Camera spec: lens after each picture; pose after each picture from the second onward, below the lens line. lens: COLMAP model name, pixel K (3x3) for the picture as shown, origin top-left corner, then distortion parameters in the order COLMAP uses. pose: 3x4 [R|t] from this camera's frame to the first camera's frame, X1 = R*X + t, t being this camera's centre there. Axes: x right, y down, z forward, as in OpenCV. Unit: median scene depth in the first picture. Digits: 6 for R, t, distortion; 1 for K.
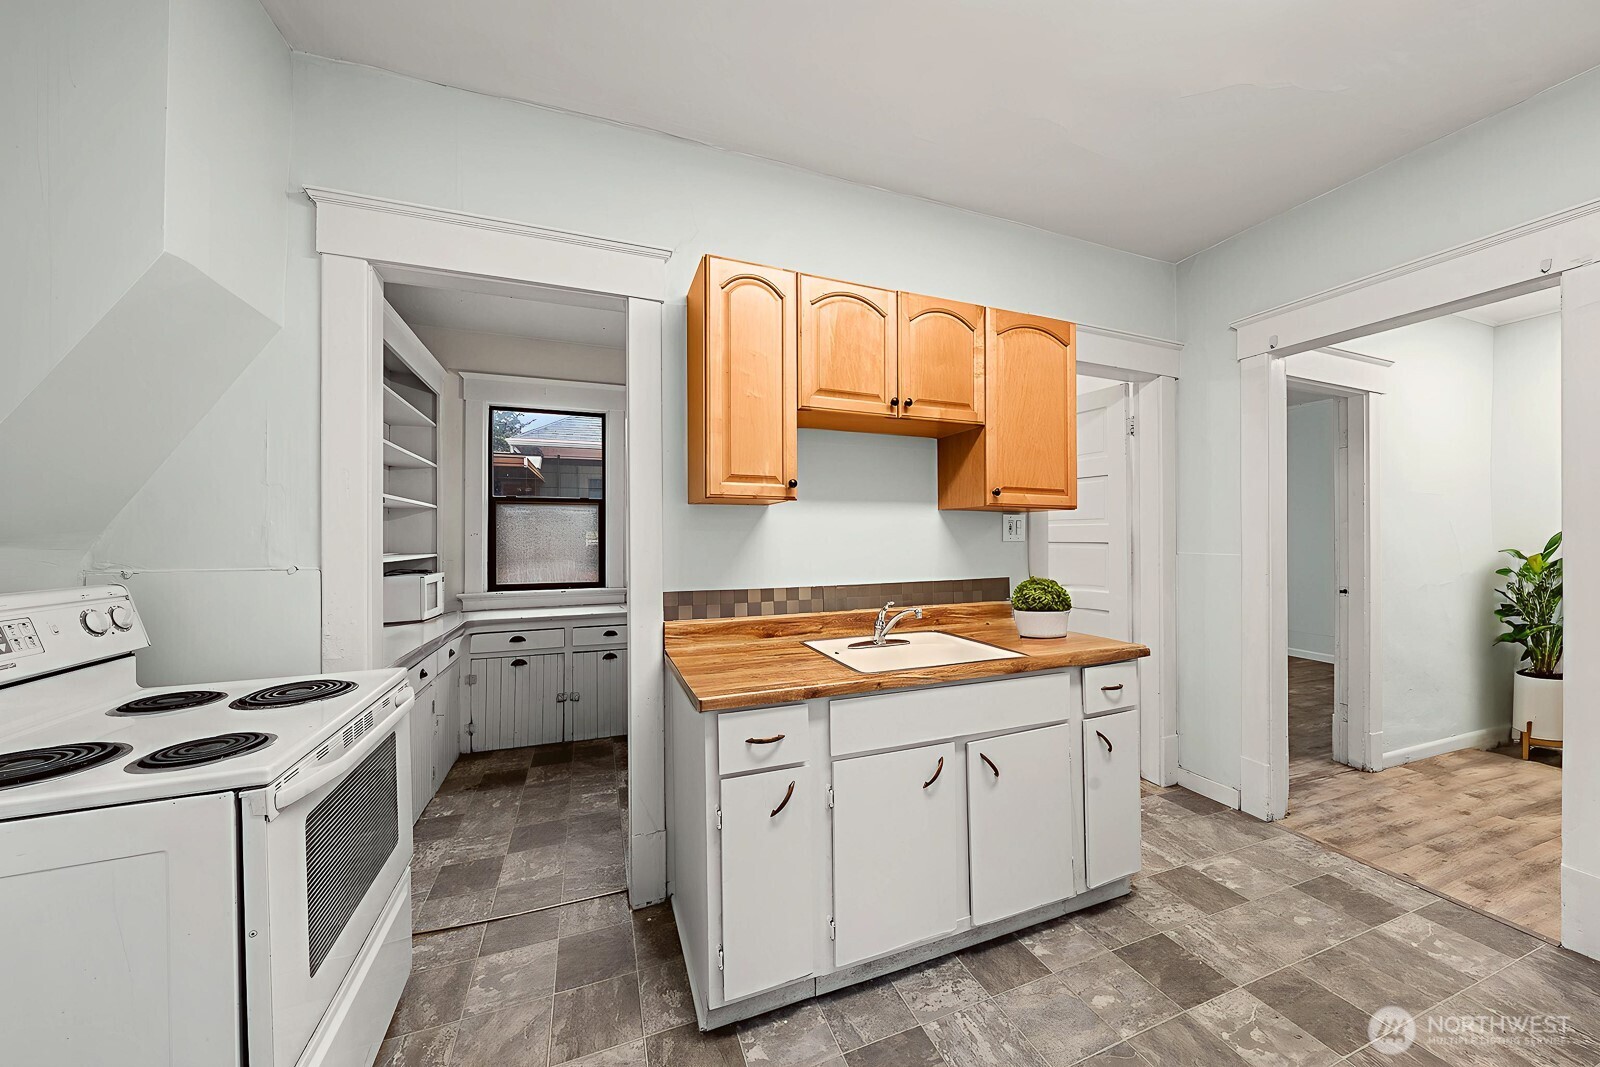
lens RADIAL K [[539.7, 0, 800.0], [0, 539.7, 533.5], [0, 0, 1]] dist [-0.008483, -0.000022]
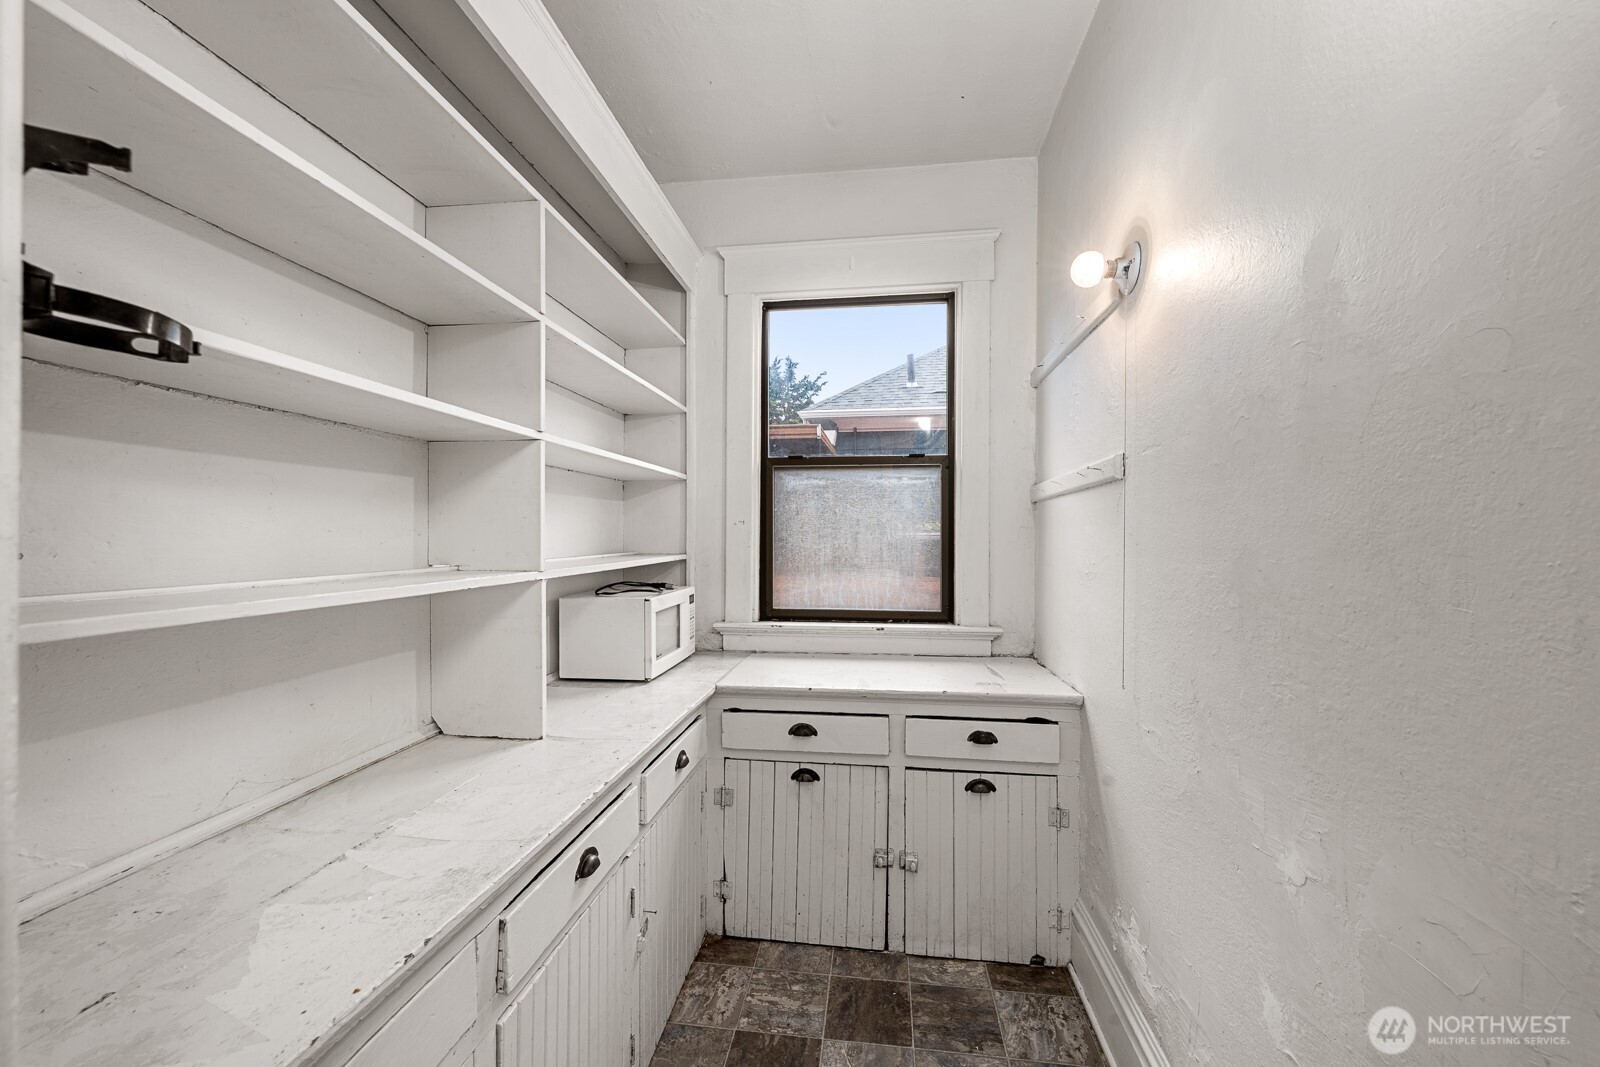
lens RADIAL K [[644.7, 0, 800.0], [0, 644.7, 533.5], [0, 0, 1]] dist [-0.000219, -0.000011]
pose [[0.877022, 0.007231, -0.480396, -0.214435], [-0.001097, 0.999914, 0.013048, 0.004785], [0.480449, -0.010917, 0.876955, 0.423853]]
